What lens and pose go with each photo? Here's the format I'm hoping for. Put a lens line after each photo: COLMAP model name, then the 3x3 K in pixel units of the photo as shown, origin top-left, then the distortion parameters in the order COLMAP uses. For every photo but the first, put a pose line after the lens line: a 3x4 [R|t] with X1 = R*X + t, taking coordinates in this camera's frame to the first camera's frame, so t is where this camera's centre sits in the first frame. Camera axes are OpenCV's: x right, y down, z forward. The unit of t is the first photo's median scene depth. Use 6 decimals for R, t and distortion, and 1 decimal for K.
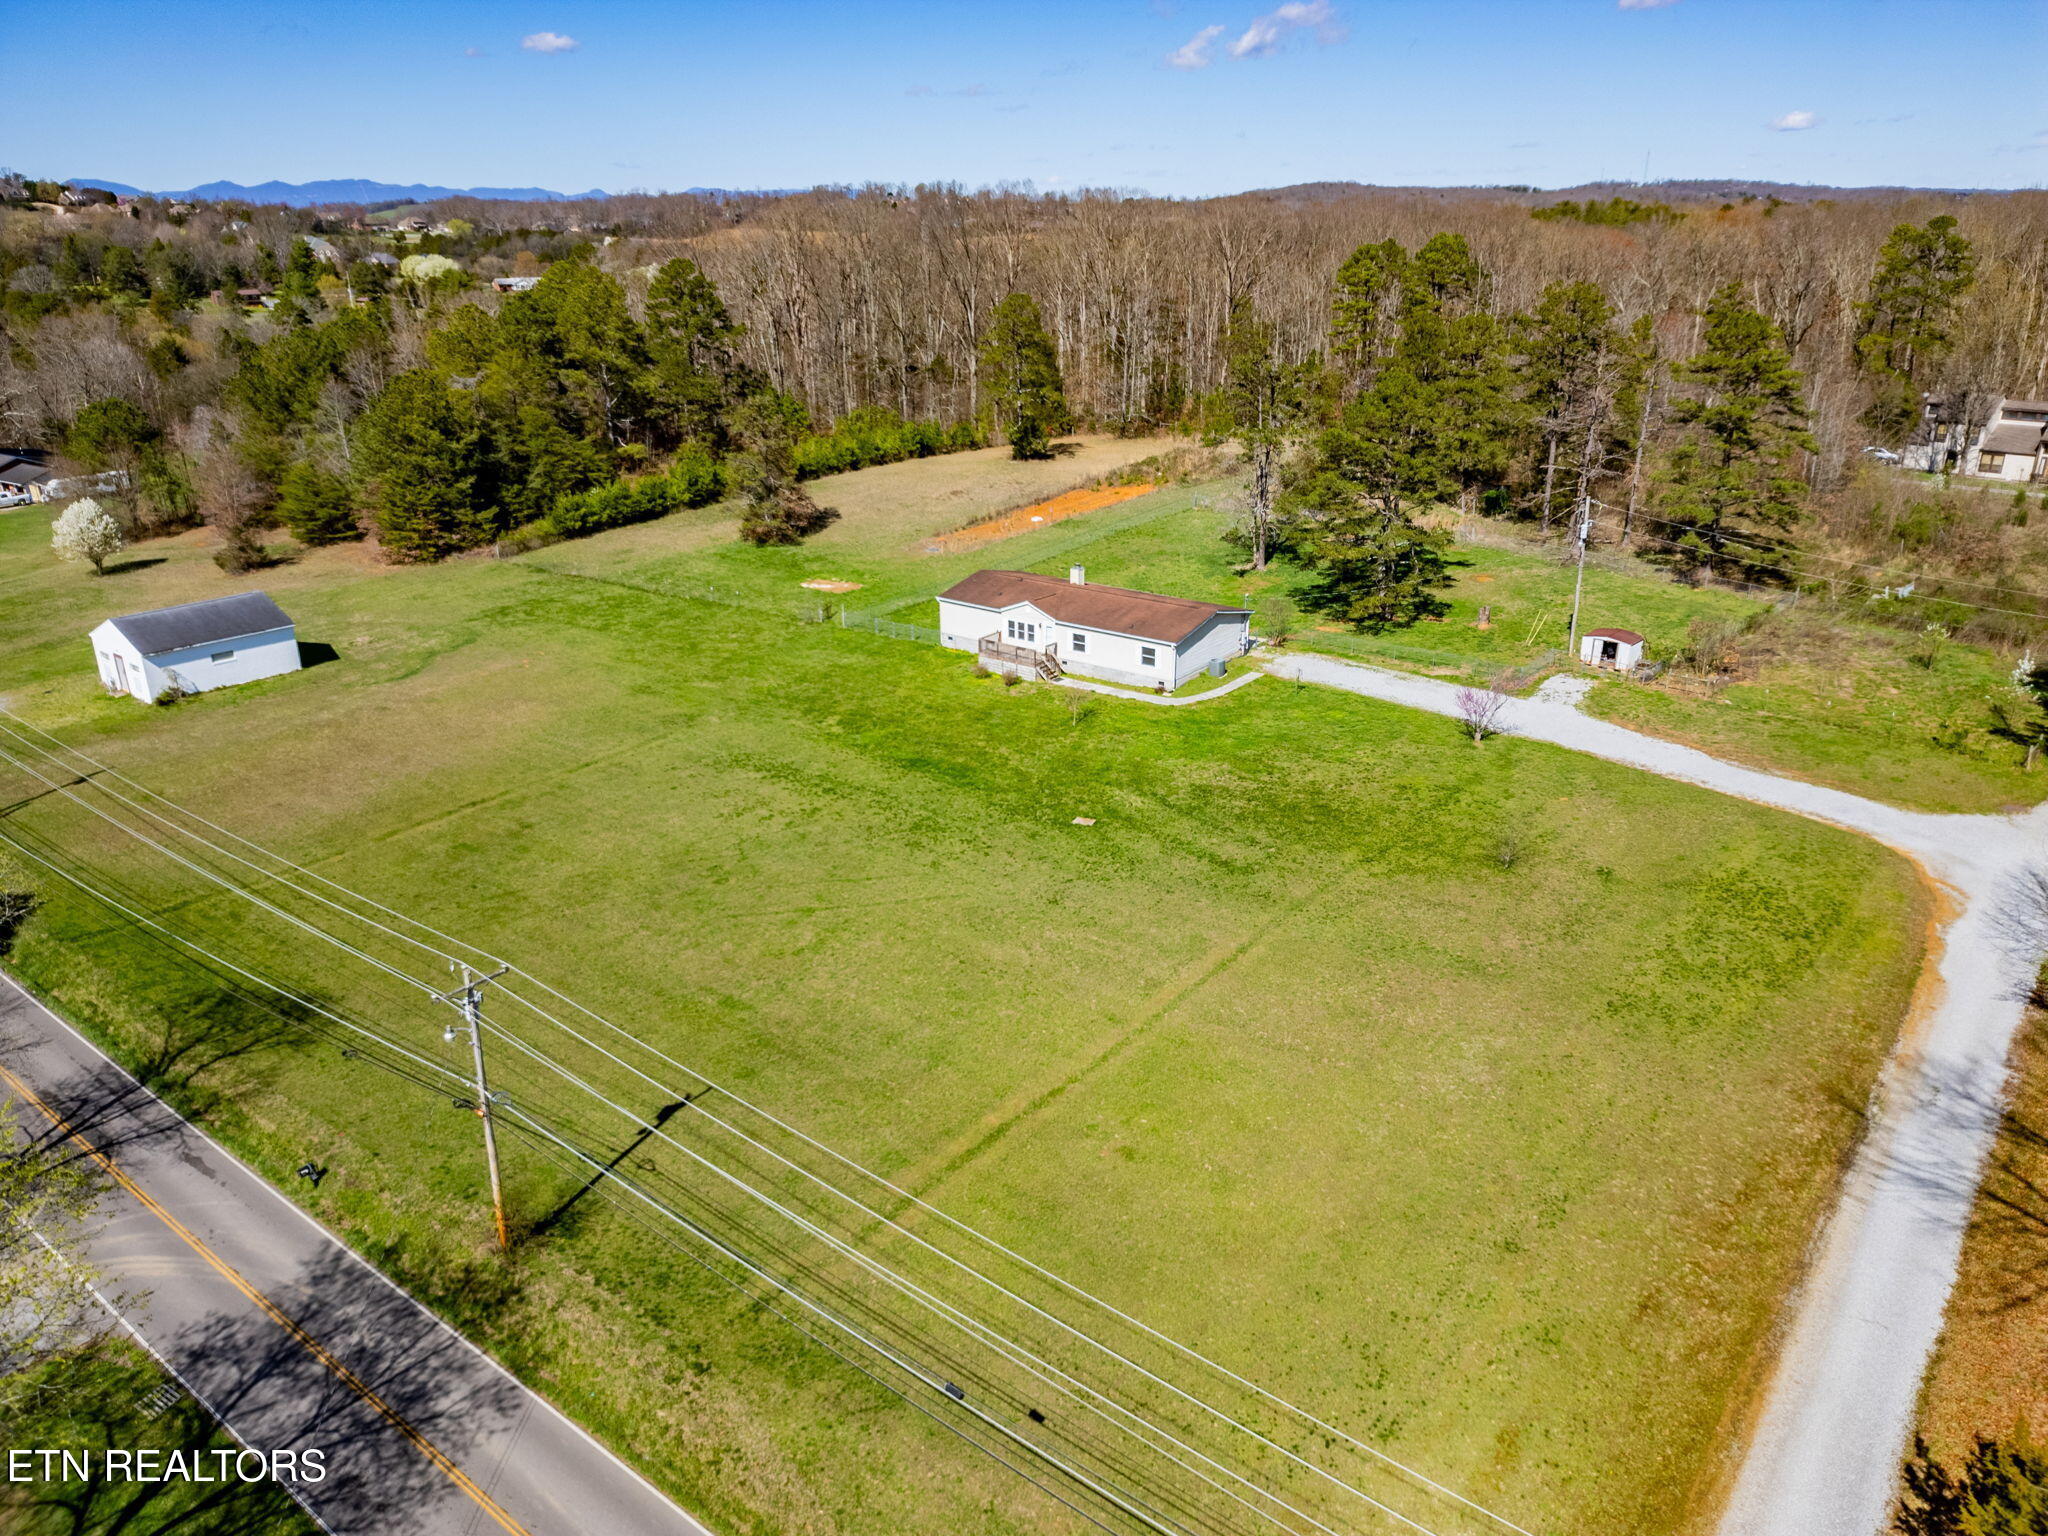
lens RADIAL K [[1449.2, 0, 1025.0], [0, 1449.2, 767.2], [0, 0, 1]] dist [0.072293, -0.066972]
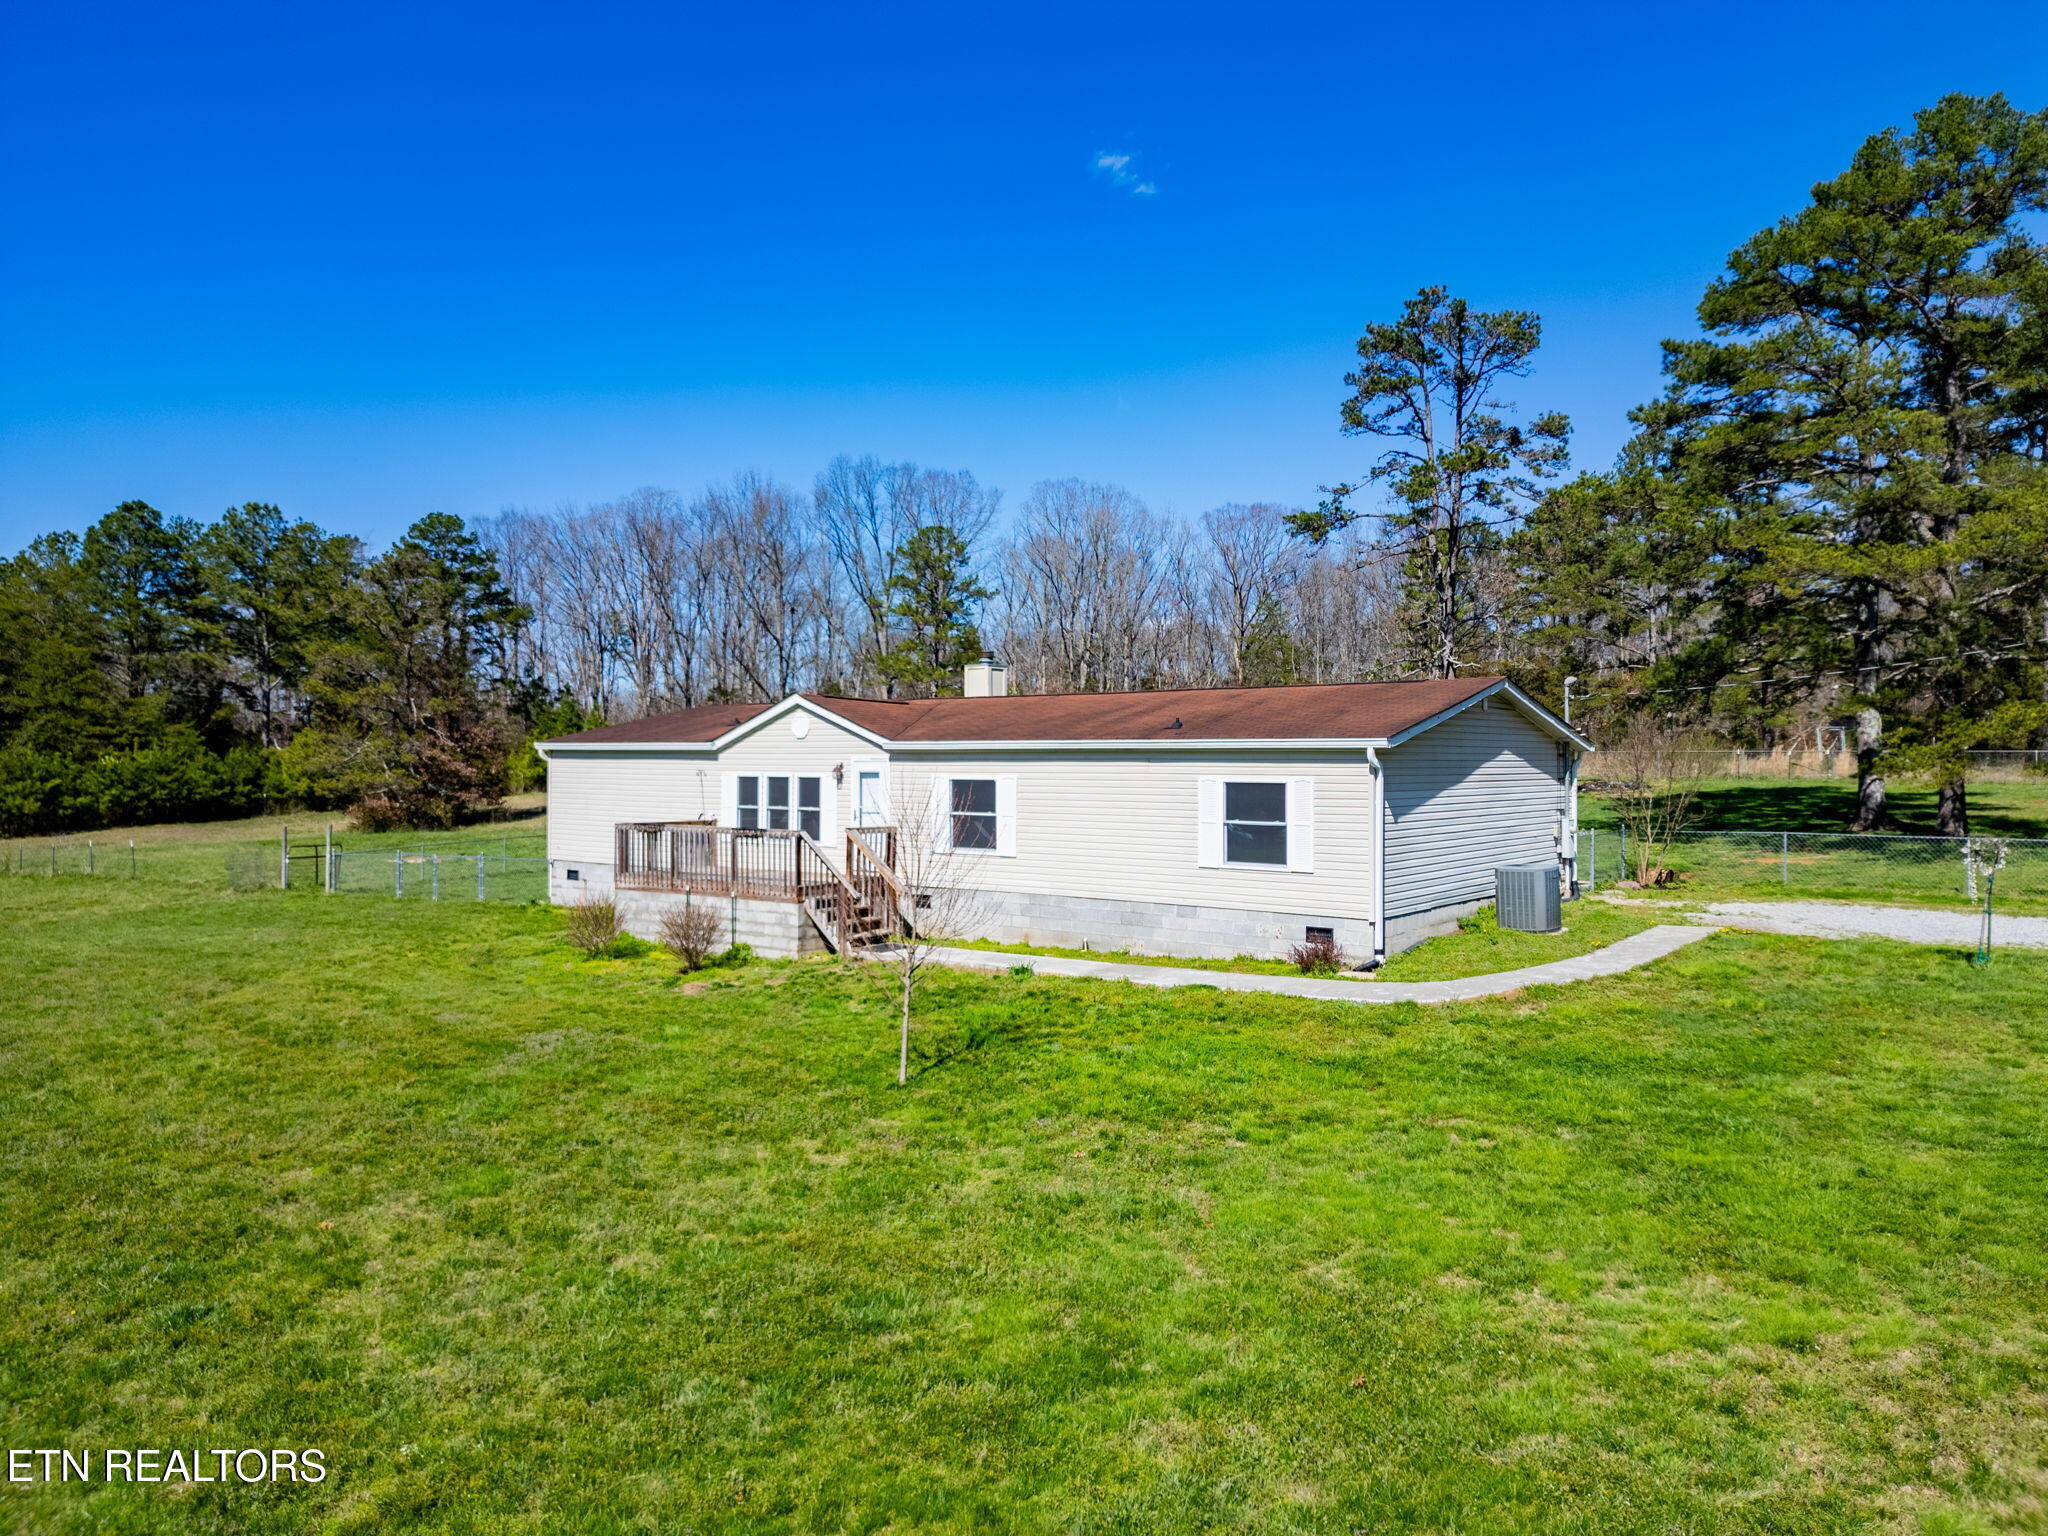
lens RADIAL K [[1449.2, 0, 1033.1], [0, 1449.2, 751.5], [0, 0, 1]] dist [0.072293, -0.066972]
pose [[0.999694, 0.015667, 0.019153, 0.042669], [-0.007600, 0.931024, -0.364878, -0.001051], [-0.023549, 0.364621, 0.930858, 0.751283]]
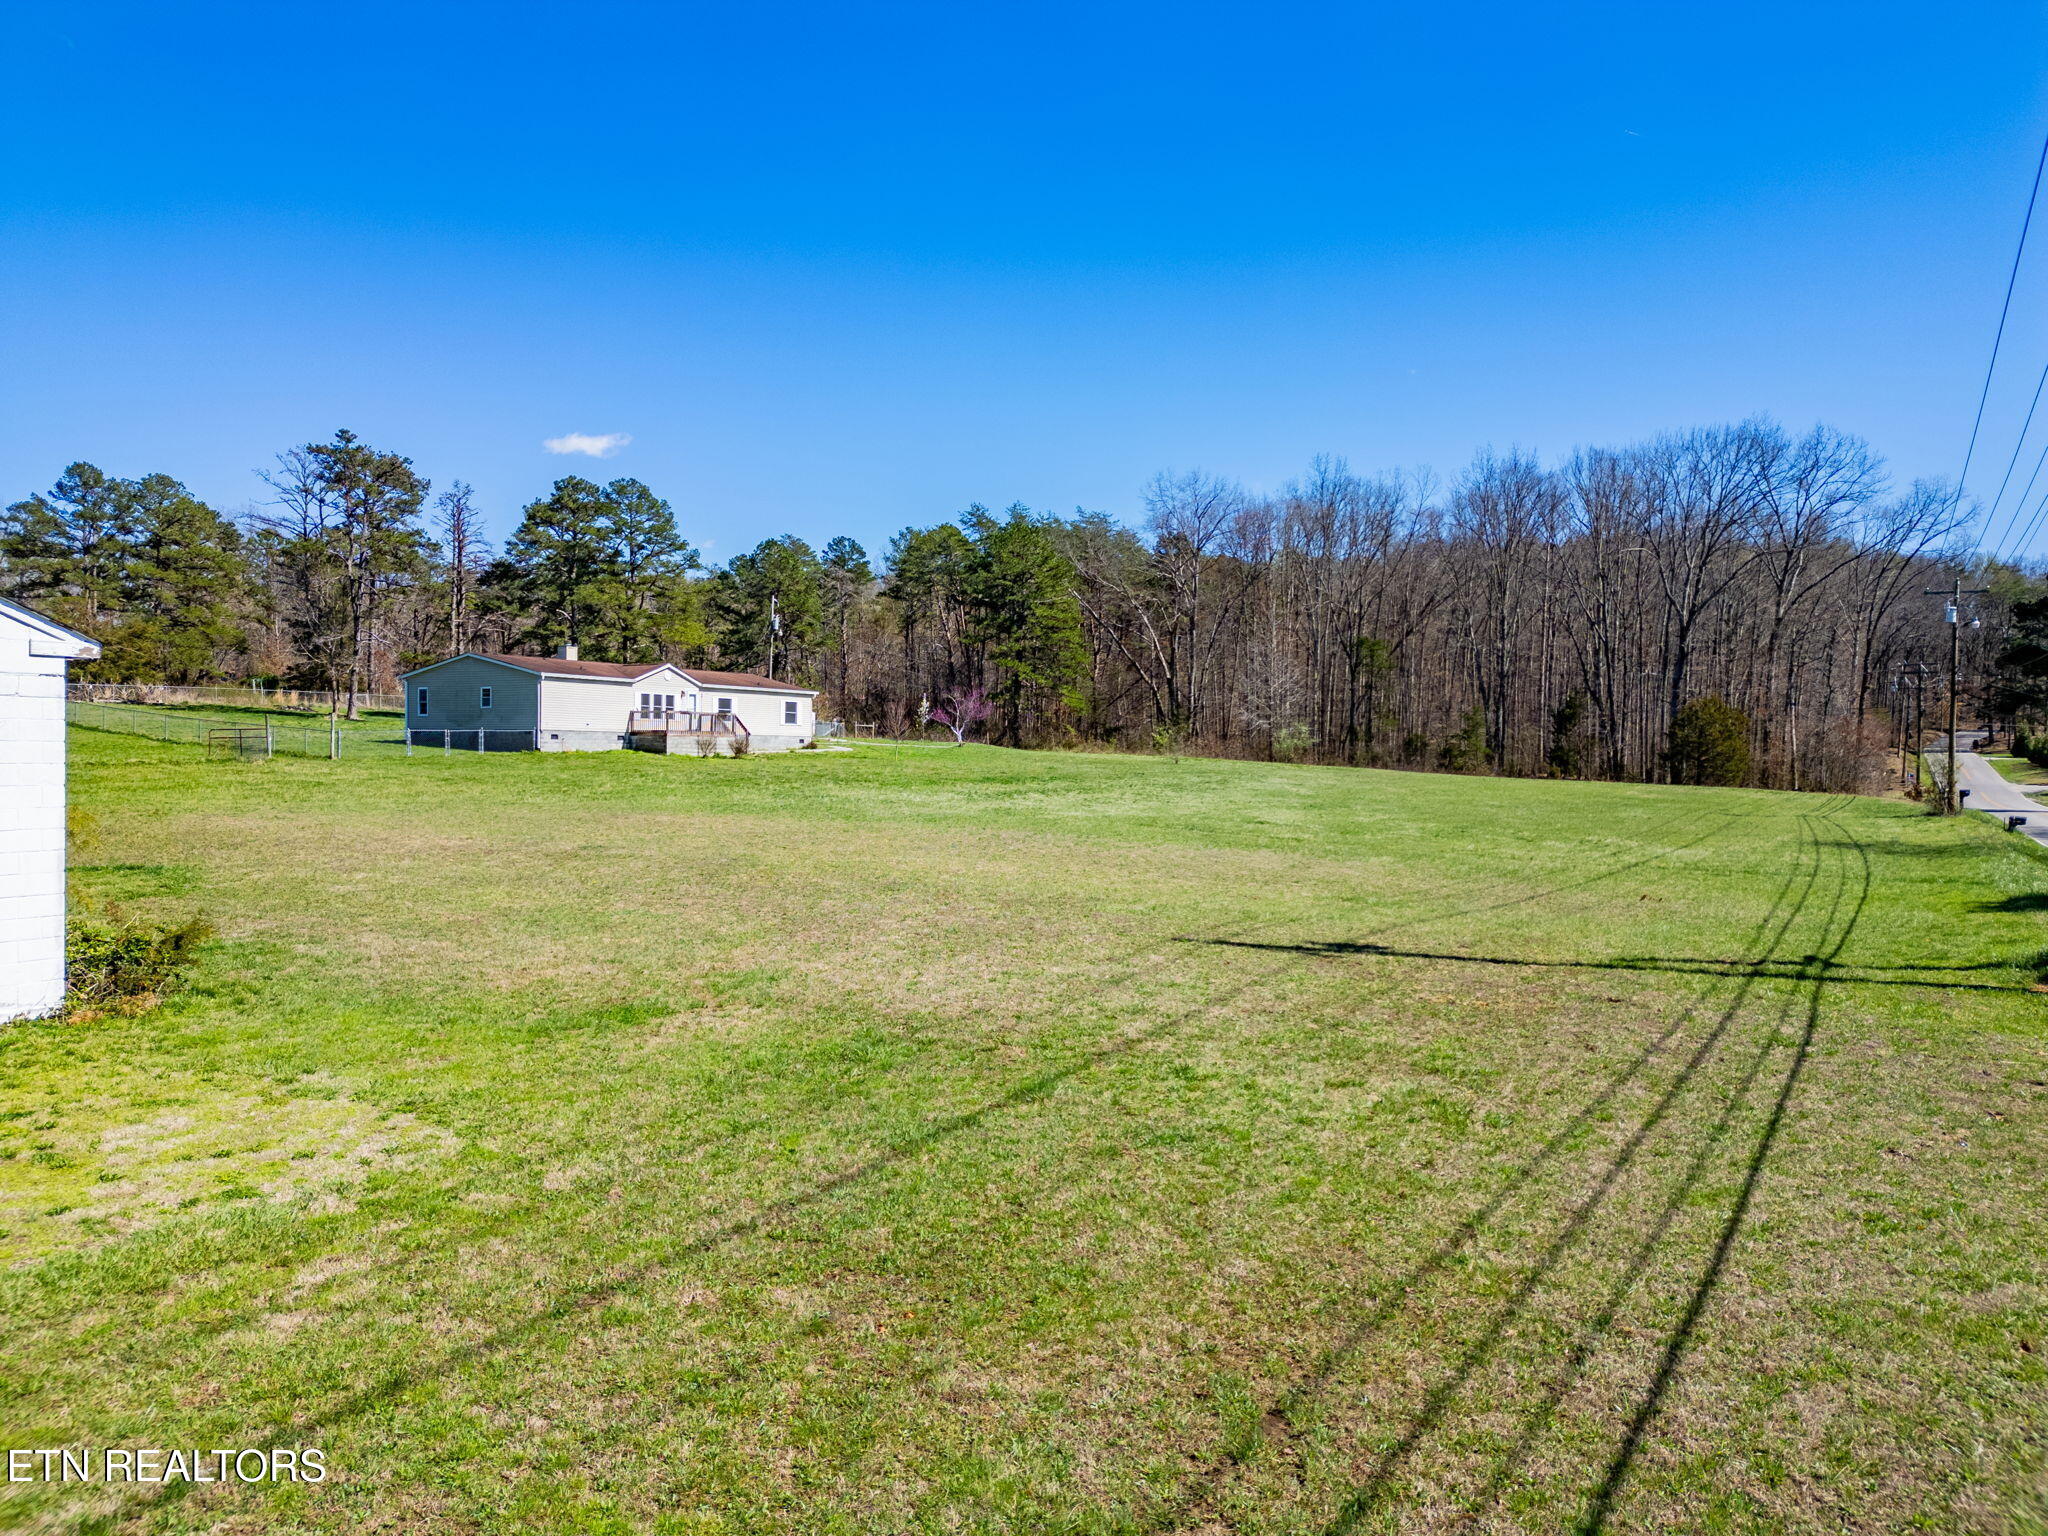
lens RADIAL K [[1449.2, 0, 1046.8], [0, 1449.2, 763.1], [0, 0, 1]] dist [0.072293, -0.066972]
pose [[-0.157443, 0.000326, 0.987528, -0.788690], [0.343518, 0.937566, 0.054458, -0.040440], [-0.925855, 0.347808, -0.147725, 0.962649]]
